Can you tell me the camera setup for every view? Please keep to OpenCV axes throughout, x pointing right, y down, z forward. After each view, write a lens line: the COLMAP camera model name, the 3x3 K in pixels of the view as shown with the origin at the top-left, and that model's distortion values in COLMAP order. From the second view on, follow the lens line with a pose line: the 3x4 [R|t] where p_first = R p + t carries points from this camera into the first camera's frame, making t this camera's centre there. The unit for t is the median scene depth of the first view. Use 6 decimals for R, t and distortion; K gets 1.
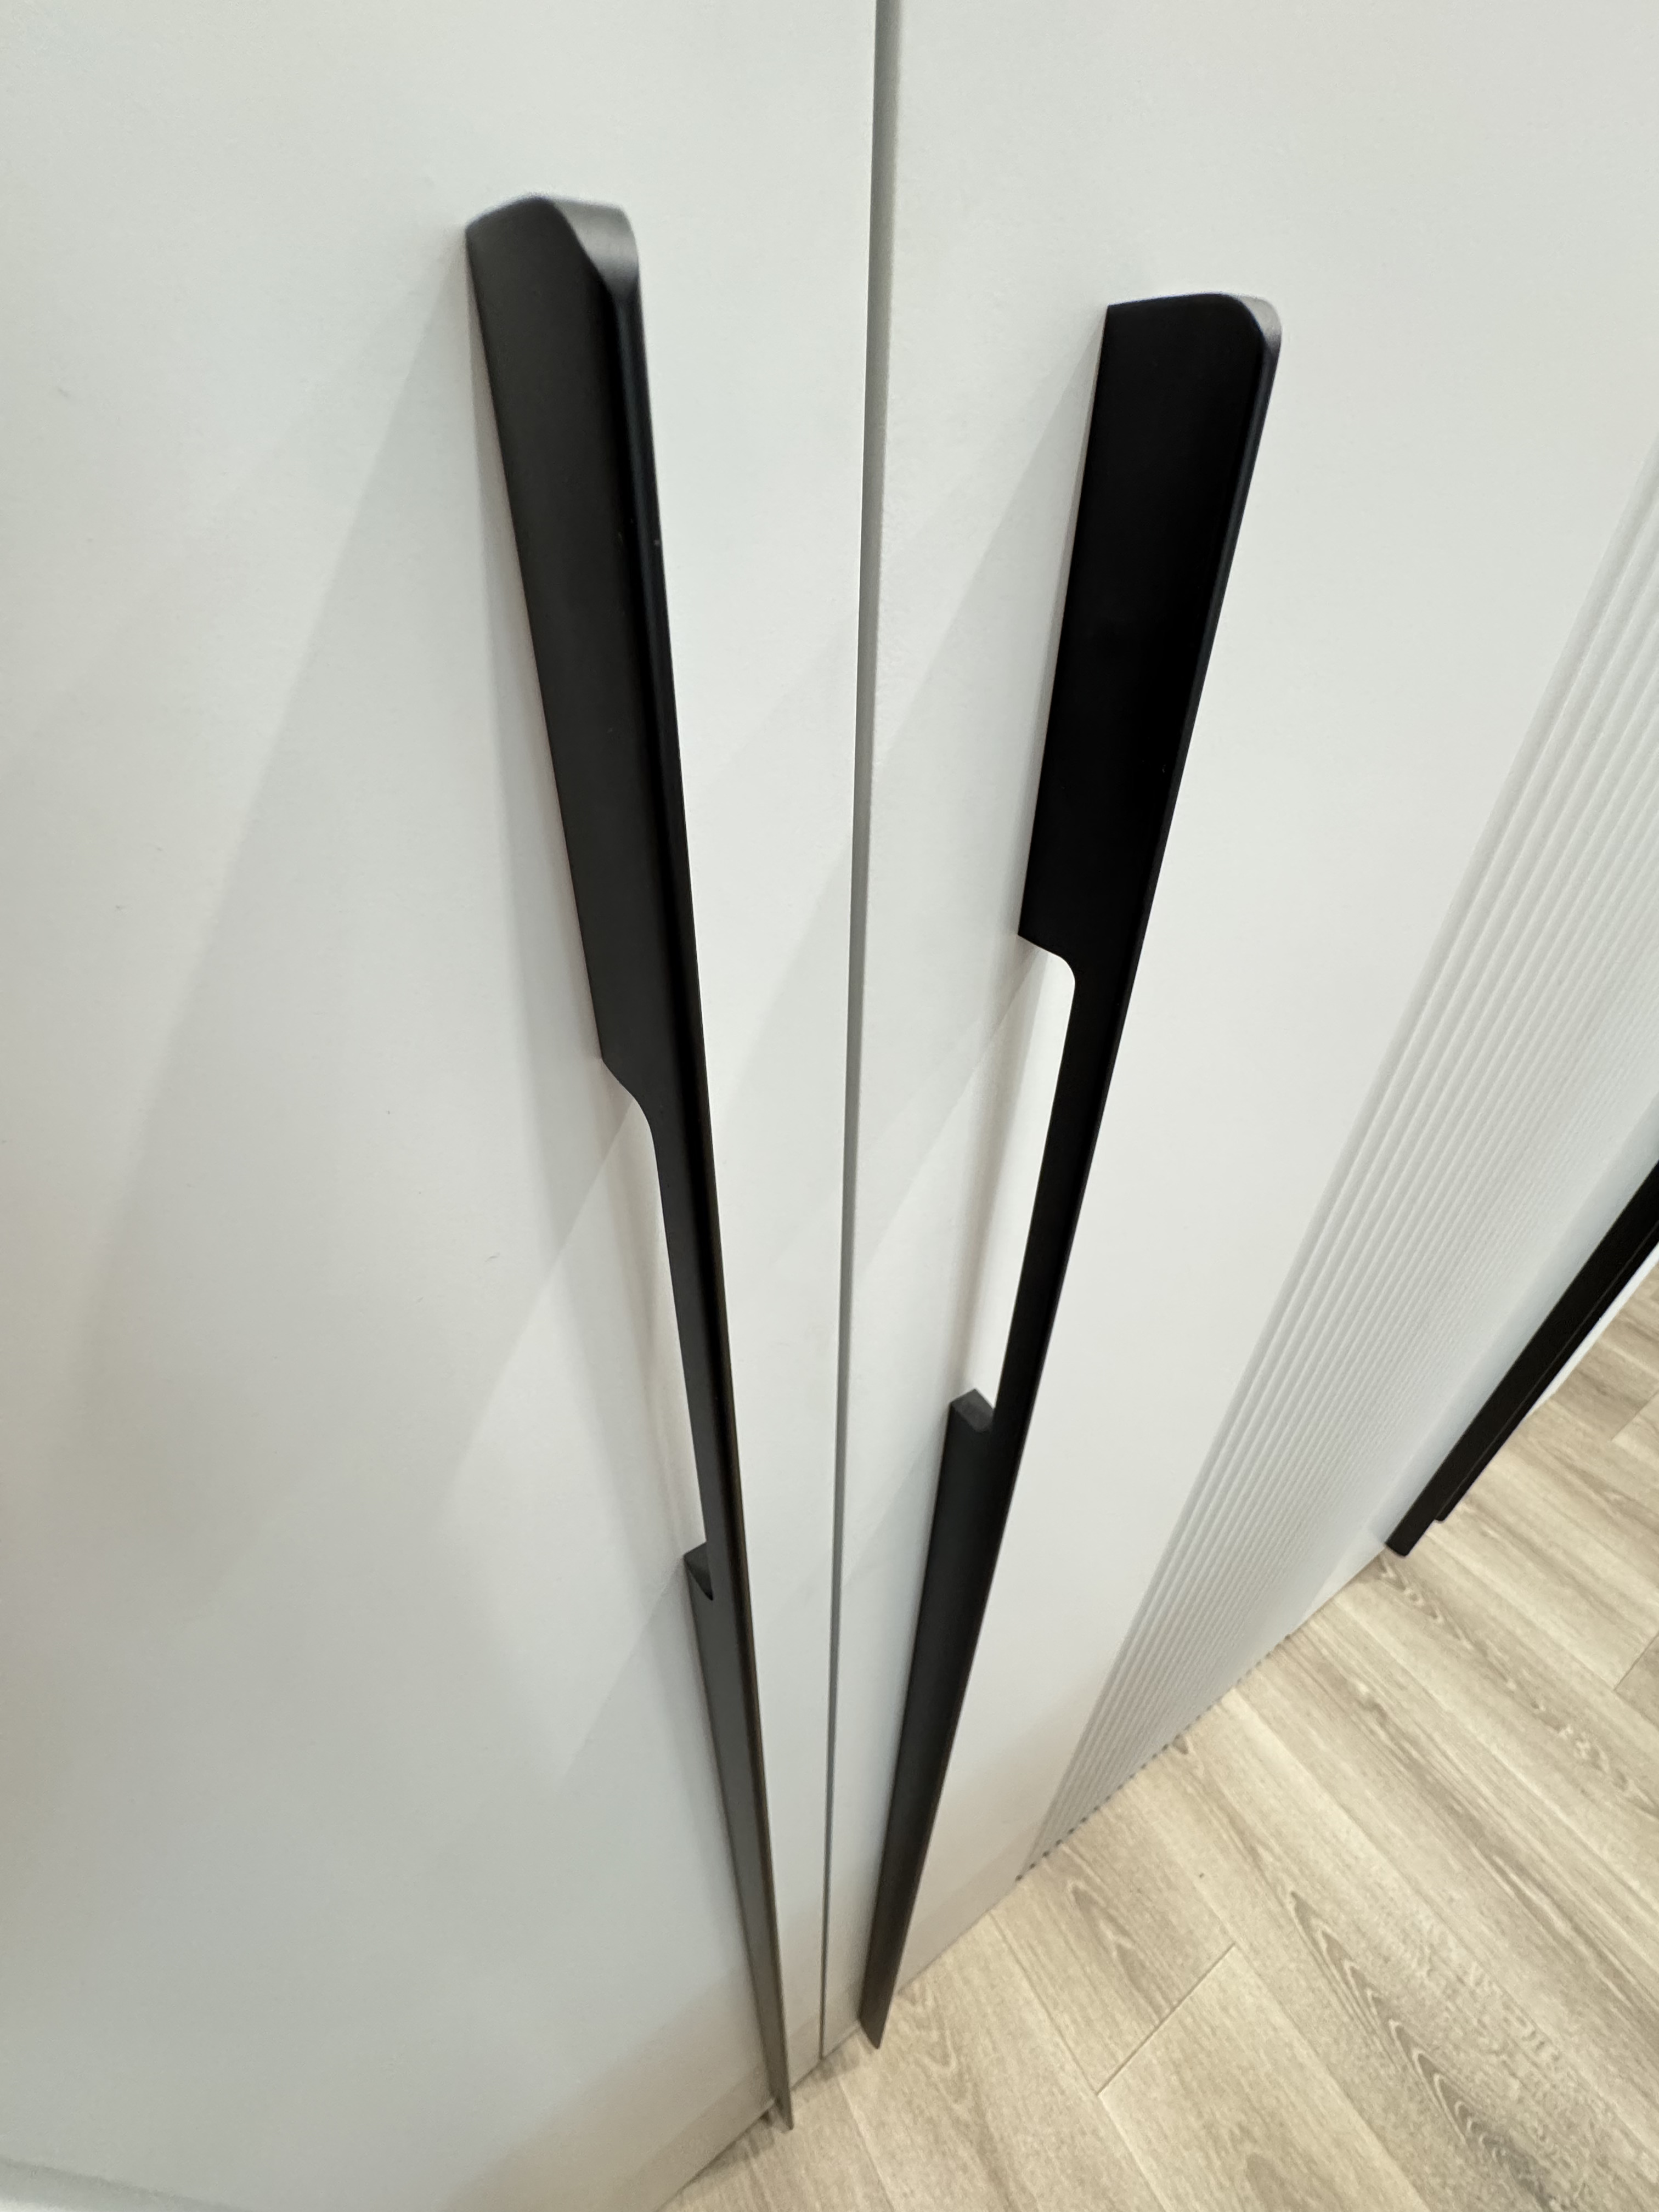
lens RADIAL K [[897.3, 0, 840.2], [0, 897.3, 1114.9], [0, 0, 1]] dist [-0.000748, 0.000068]
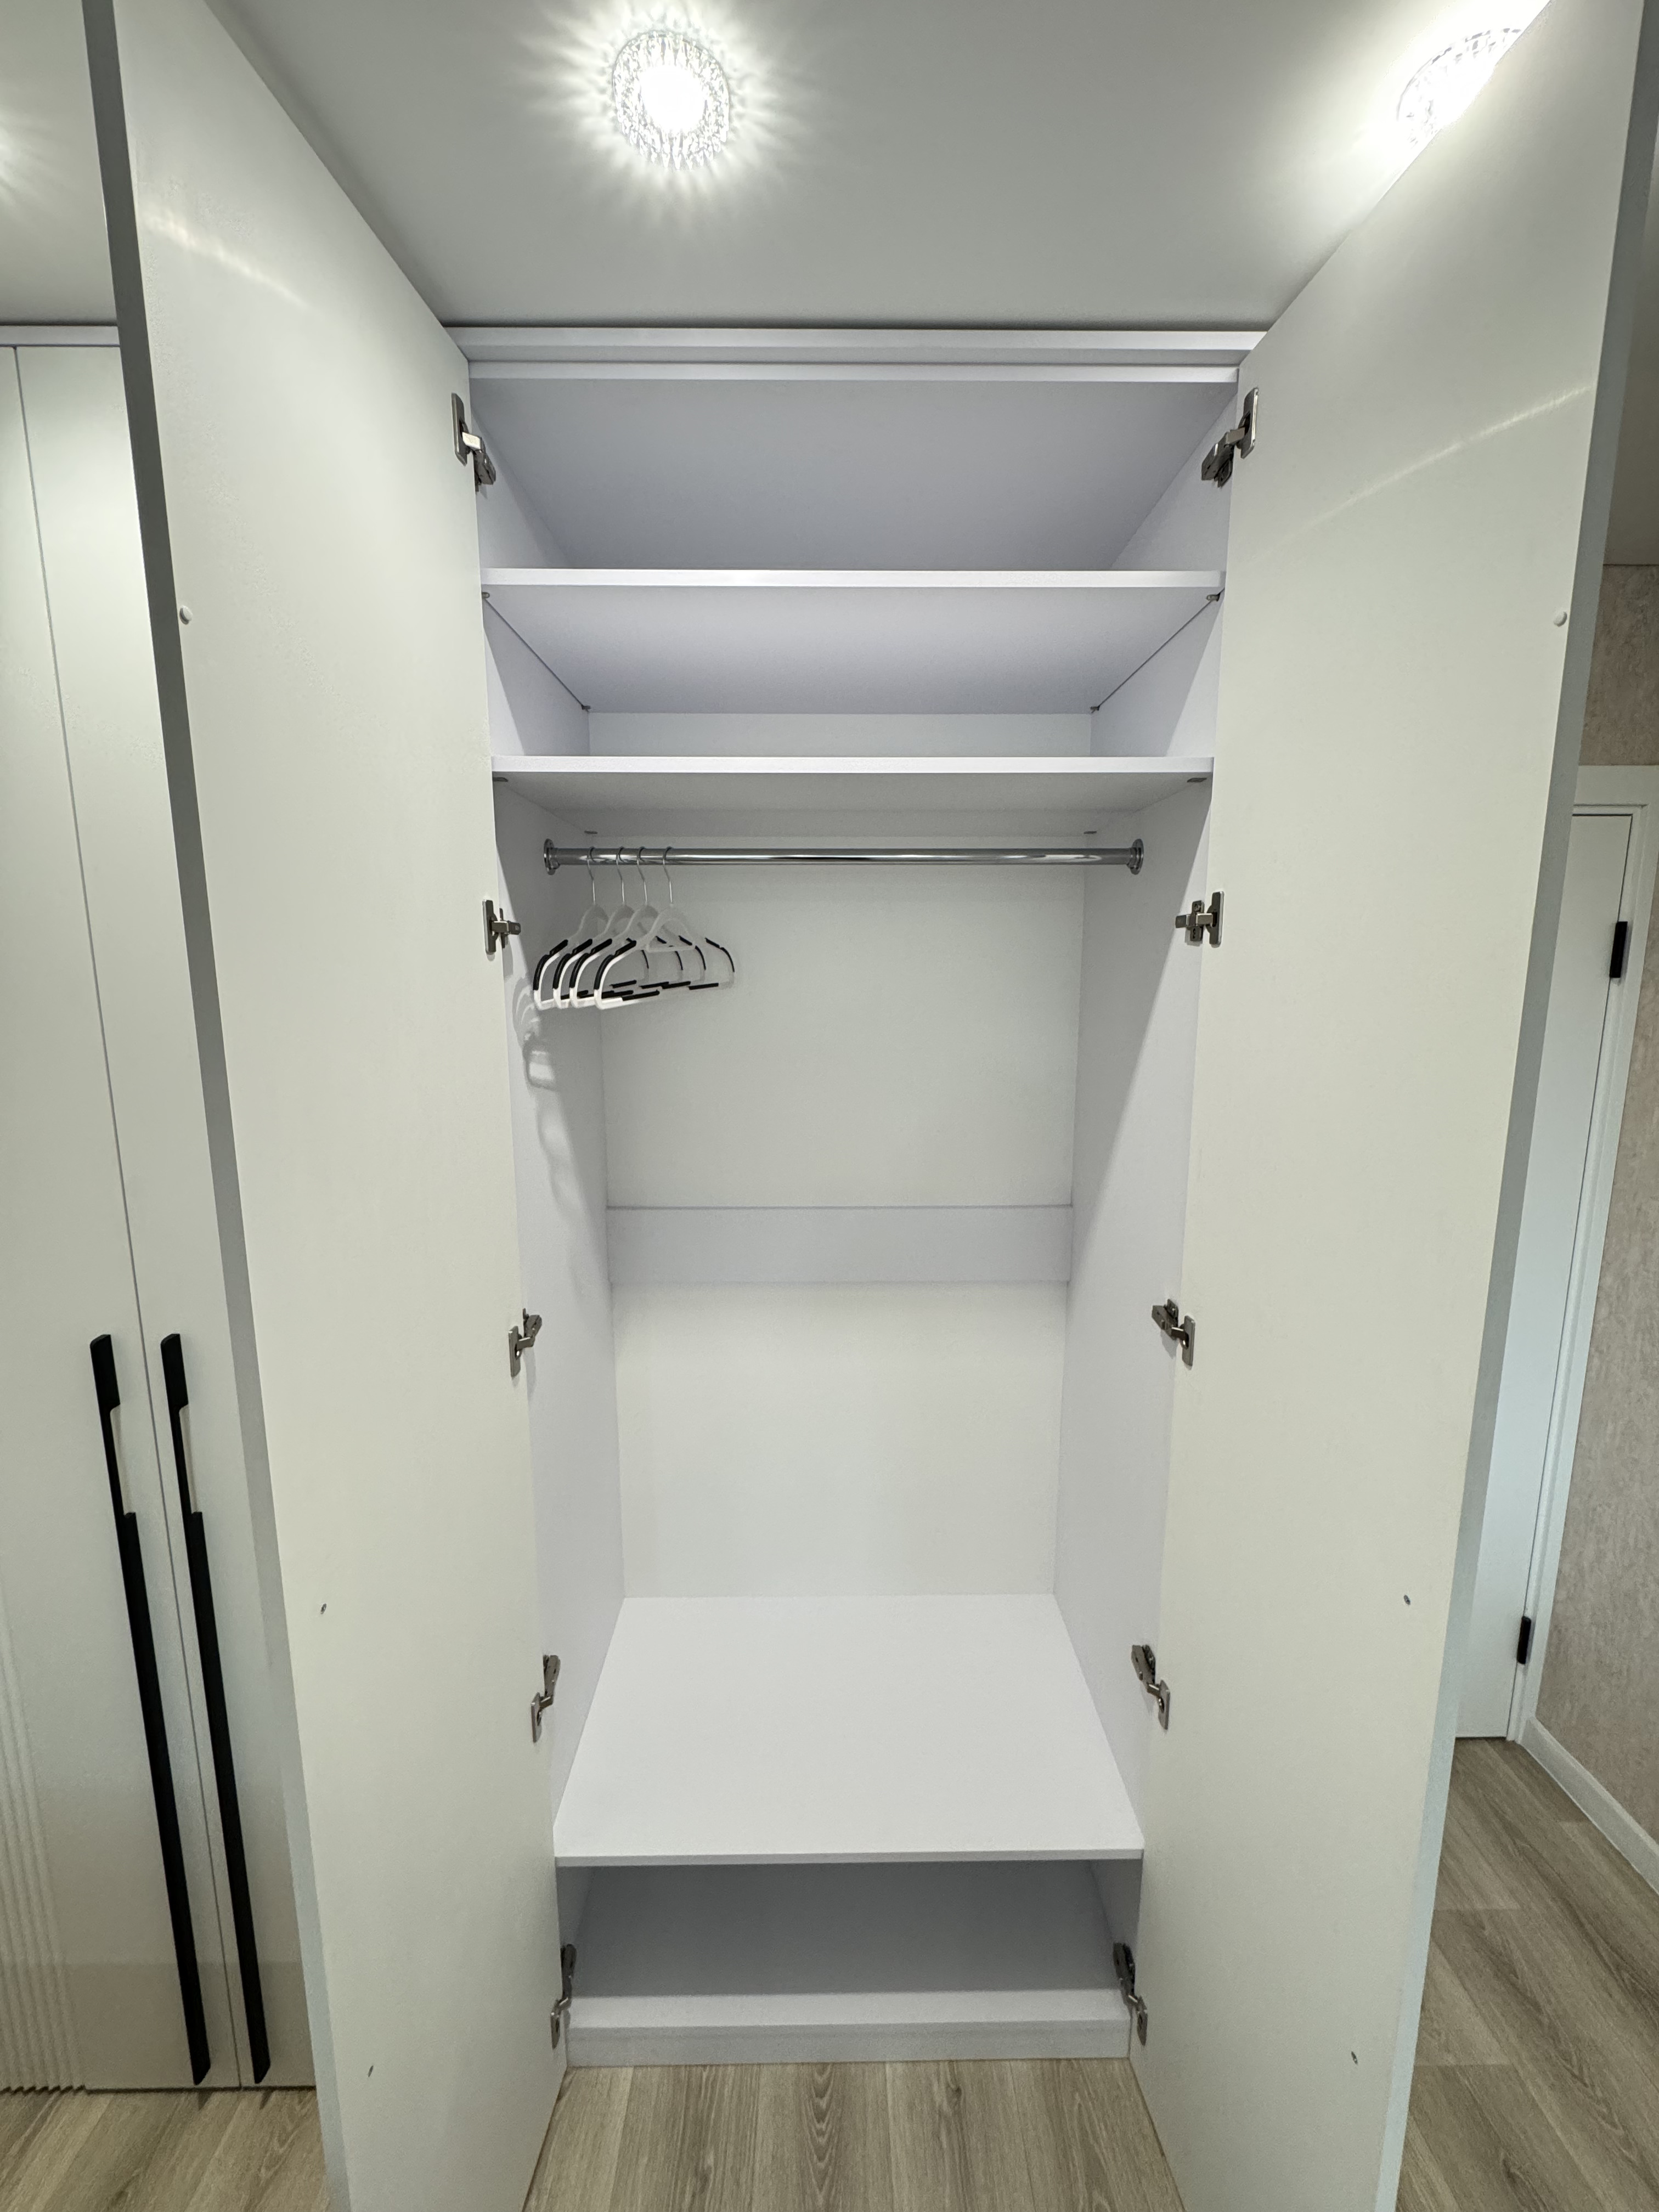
lens RADIAL K [[880.1, 0, 829.5], [0, 880.1, 1106.0], [0, 0, 1]] dist [-0.000927, 0.000269]
pose [[0.847949, 0.067427, -0.525772, 1.277929], [-0.302029, 0.876578, -0.374686, -0.195905], [0.435616, 0.476513, 0.763658, -0.491644]]
